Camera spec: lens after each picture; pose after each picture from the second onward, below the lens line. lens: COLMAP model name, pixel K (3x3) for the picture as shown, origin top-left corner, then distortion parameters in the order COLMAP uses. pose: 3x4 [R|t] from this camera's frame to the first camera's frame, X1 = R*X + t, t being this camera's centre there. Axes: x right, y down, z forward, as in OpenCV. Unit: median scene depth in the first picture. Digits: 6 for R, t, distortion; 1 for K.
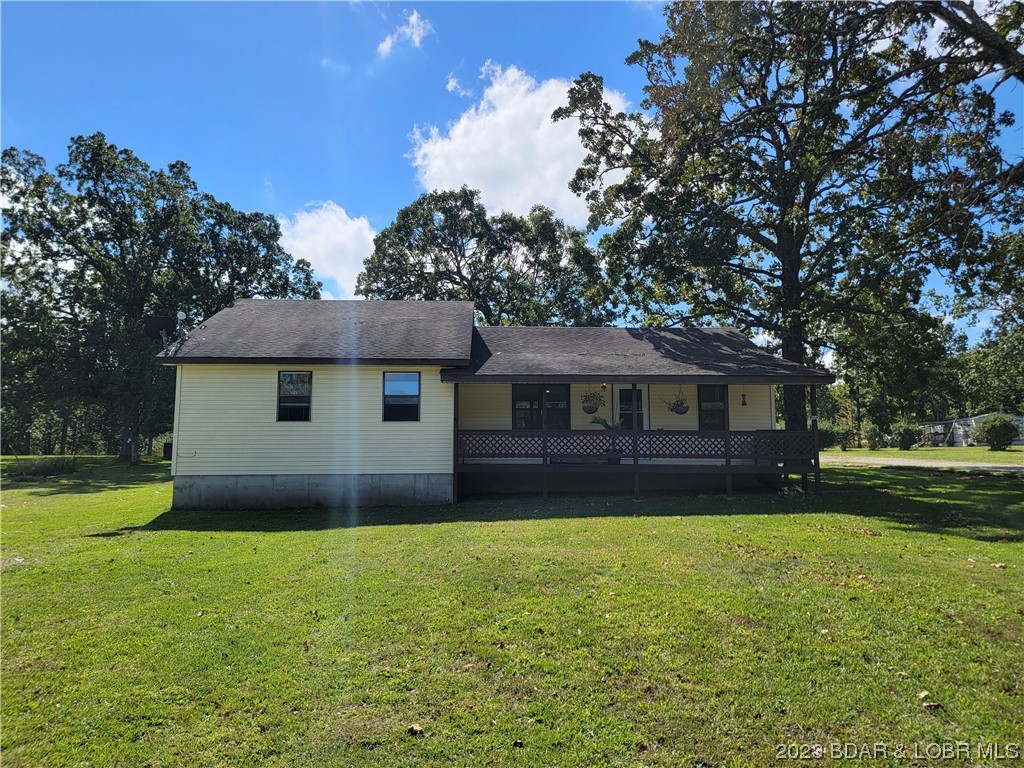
lens RADIAL K [[707.2, 0, 522.1], [0, 707.2, 390.6], [0, 0, 1]] dist [0.080464, -0.082164]
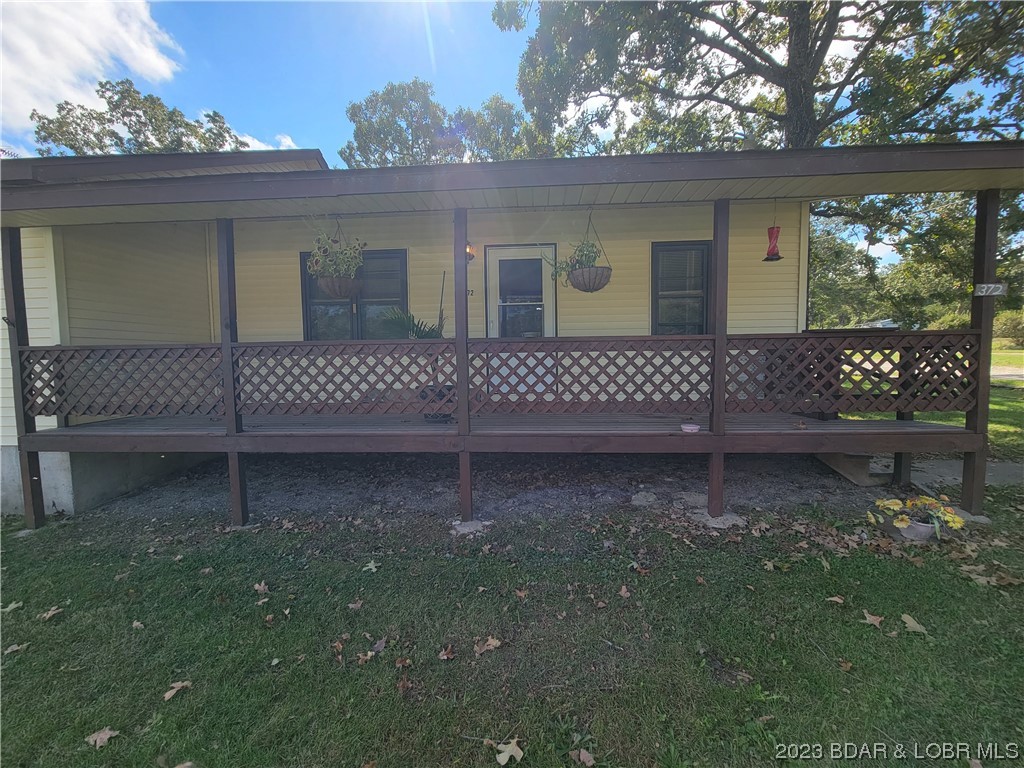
lens RADIAL K [[417.5, 0, 514.8], [0, 417.5, 385.6], [0, 0, 1]] dist [-0.001884, -0.000234]
pose [[0.994867, -0.001739, -0.101176, 0.180666], [0.019224, 0.984890, 0.172110, 0.037597], [0.099348, -0.173172, 0.979868, 0.680209]]
